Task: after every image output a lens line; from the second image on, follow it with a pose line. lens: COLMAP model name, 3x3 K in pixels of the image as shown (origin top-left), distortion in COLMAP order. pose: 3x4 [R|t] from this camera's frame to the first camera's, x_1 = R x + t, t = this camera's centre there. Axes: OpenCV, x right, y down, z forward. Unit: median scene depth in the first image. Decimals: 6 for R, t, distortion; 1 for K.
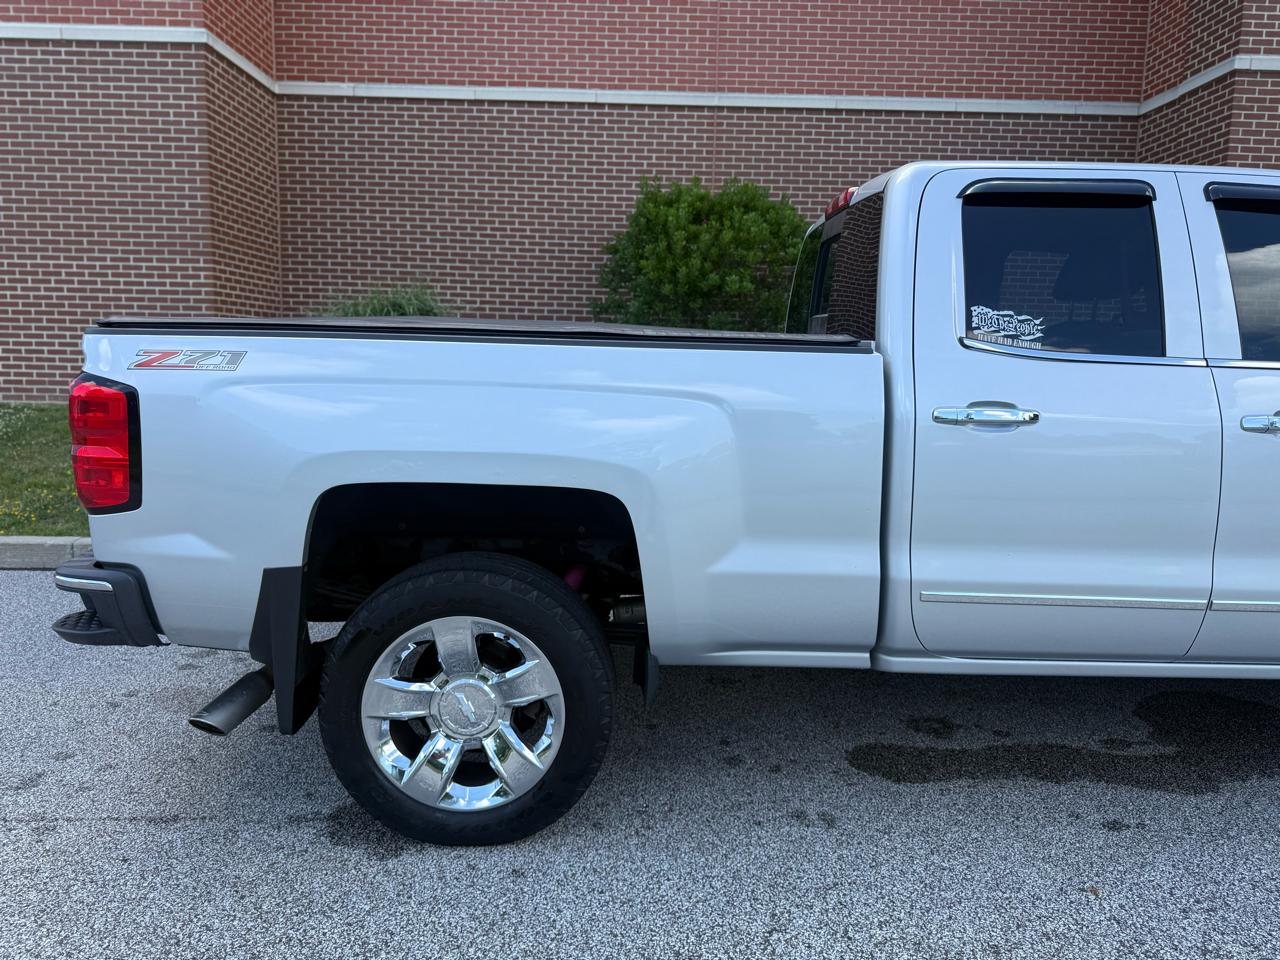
lens RADIAL K [[913.8, 0, 646.3], [0, 913.8, 474.1], [0, 0, 1]] dist [0.011142, -0.014662]
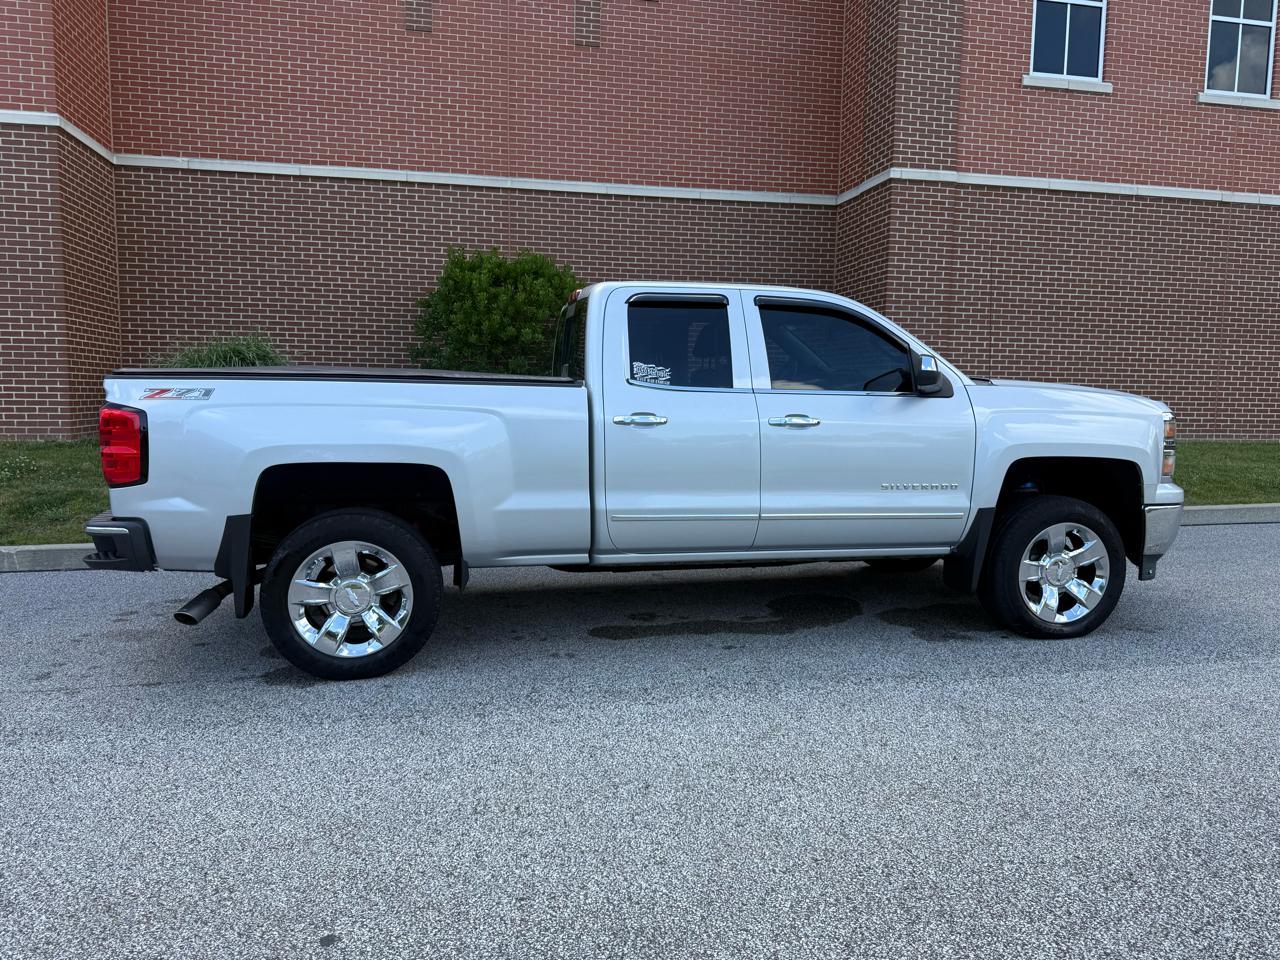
lens RADIAL K [[913.0, 0, 637.0], [0, 913.0, 482.2], [0, 0, 1]] dist [0.024087, -0.031277]
pose [[0.981658, -0.029188, 0.188405, 0.002617], [0.035369, 0.998938, -0.029532, 0.030552], [-0.187343, 0.035654, 0.981647, -0.211897]]
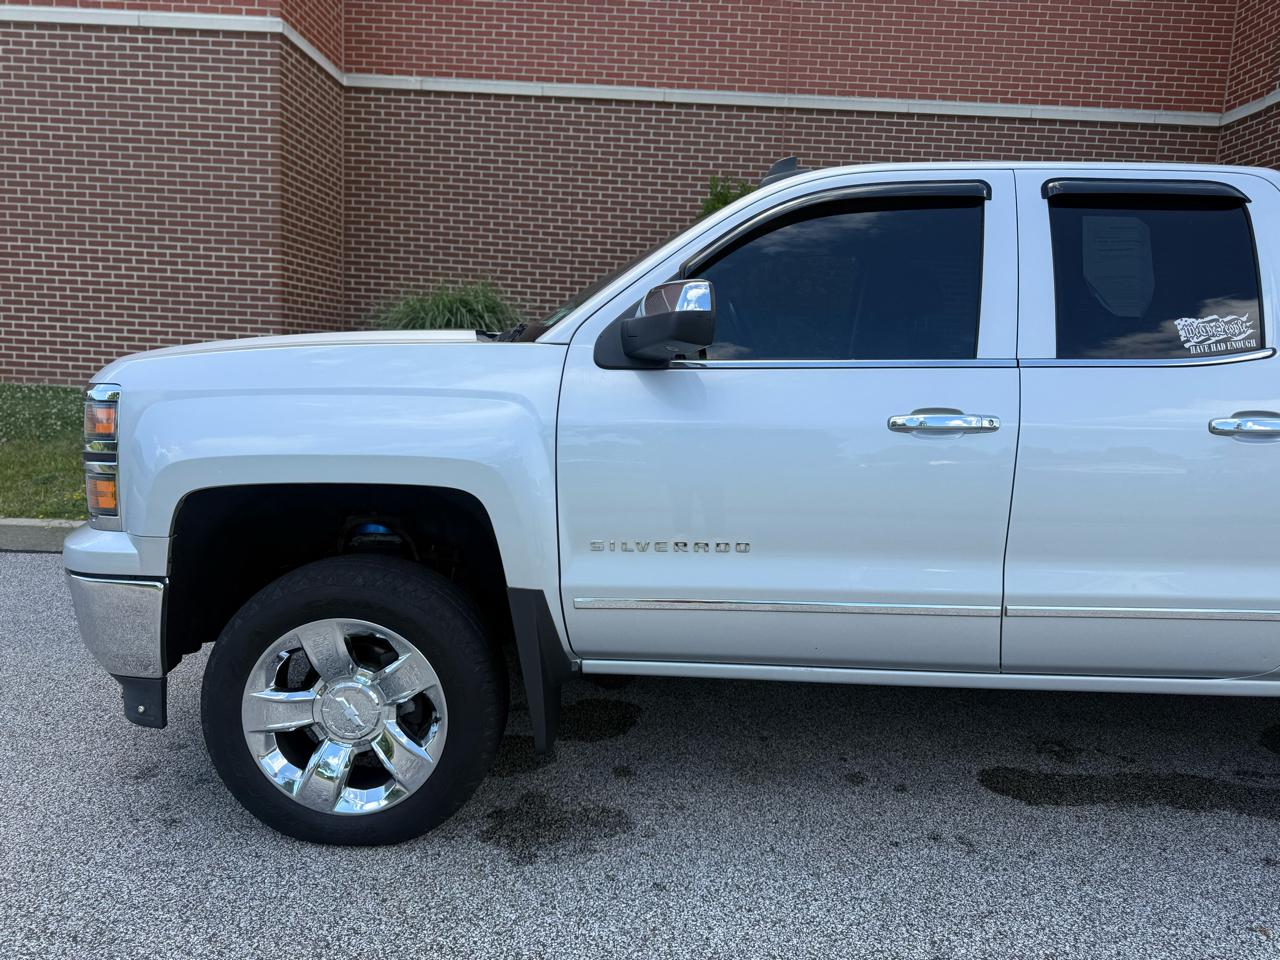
lens RADIAL K [[911.4, 0, 645.4], [0, 911.4, 485.2], [0, 0, 1]] dist [0.019523, -0.024549]
pose [[0.999206, 0.031144, -0.024849, -0.037639], [-0.030920, 0.999478, 0.009357, 0.000084], [0.025127, -0.008582, 0.999647, 0.008072]]
